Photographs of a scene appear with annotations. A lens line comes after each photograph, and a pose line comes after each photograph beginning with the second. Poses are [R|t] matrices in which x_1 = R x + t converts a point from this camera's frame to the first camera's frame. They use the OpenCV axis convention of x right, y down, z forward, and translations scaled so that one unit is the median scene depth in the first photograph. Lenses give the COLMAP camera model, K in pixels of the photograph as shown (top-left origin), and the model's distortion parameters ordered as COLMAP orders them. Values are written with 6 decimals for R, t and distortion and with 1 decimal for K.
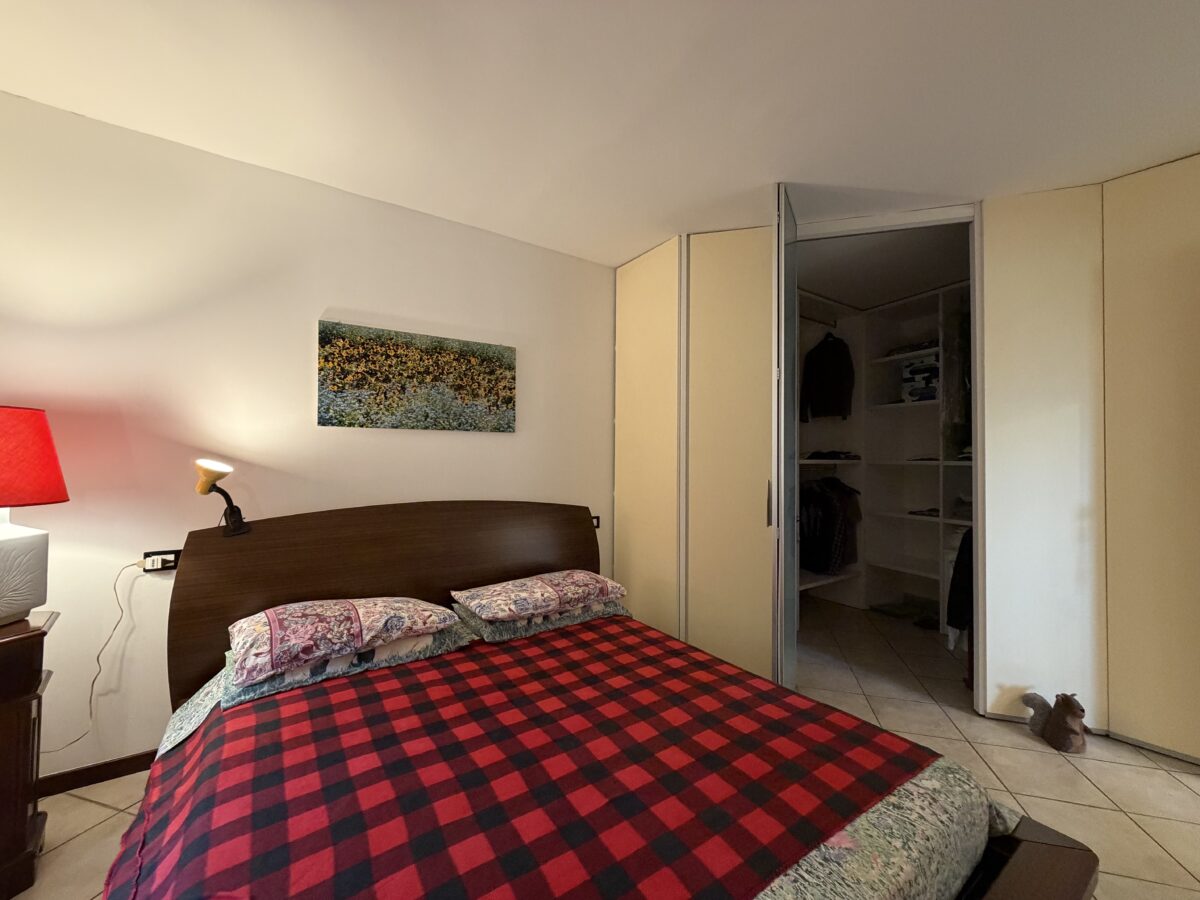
lens RADIAL K [[478.2, 0, 603.6], [0, 478.2, 448.8], [0, 0, 1]] dist [0.000495, -0.000051]
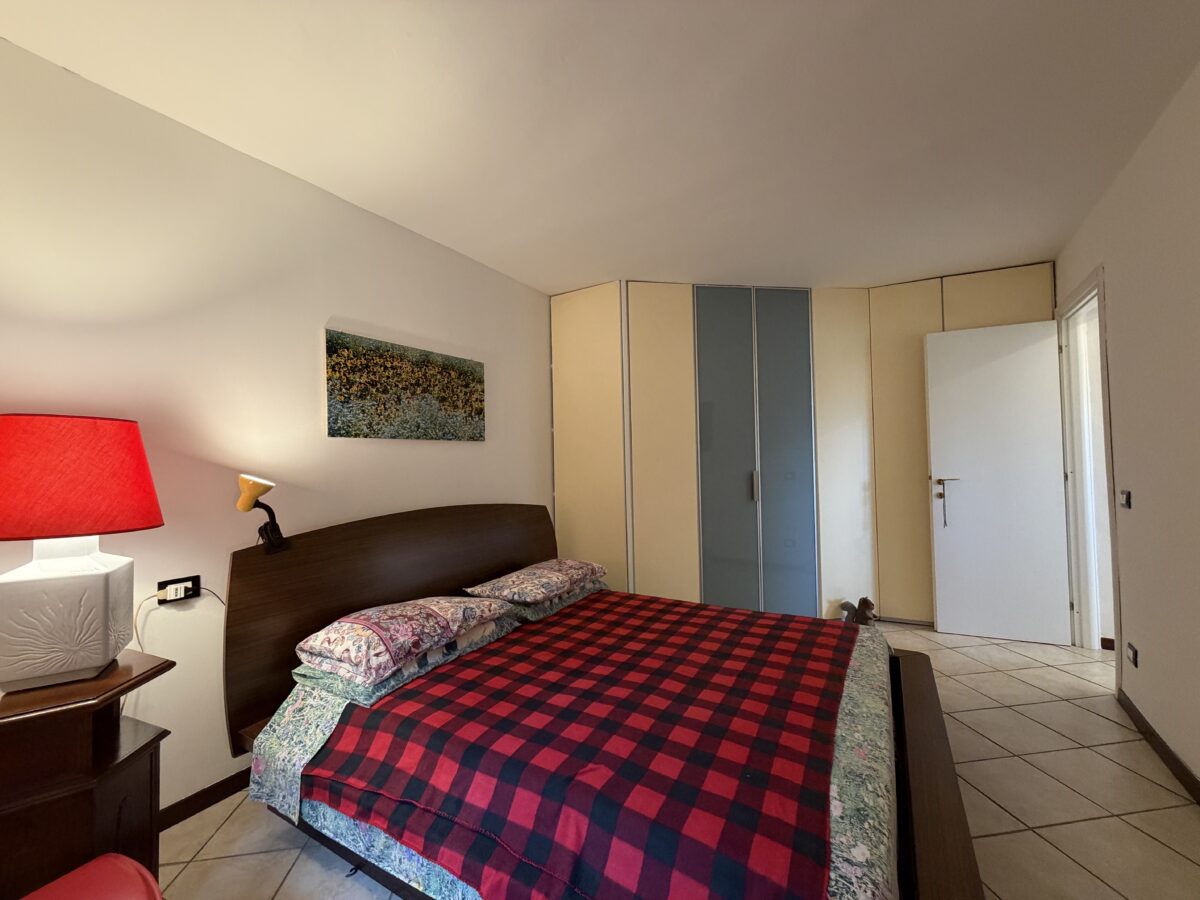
lens RADIAL K [[478.2, 0, 603.6], [0, 478.2, 448.8], [0, 0, 1]] dist [0.000495, -0.000051]
pose [[0.909652, -0.015724, 0.415074, -0.474376], [0.019840, 0.999787, -0.005605, -0.006466], [-0.414897, 0.013334, 0.909771, -0.120115]]
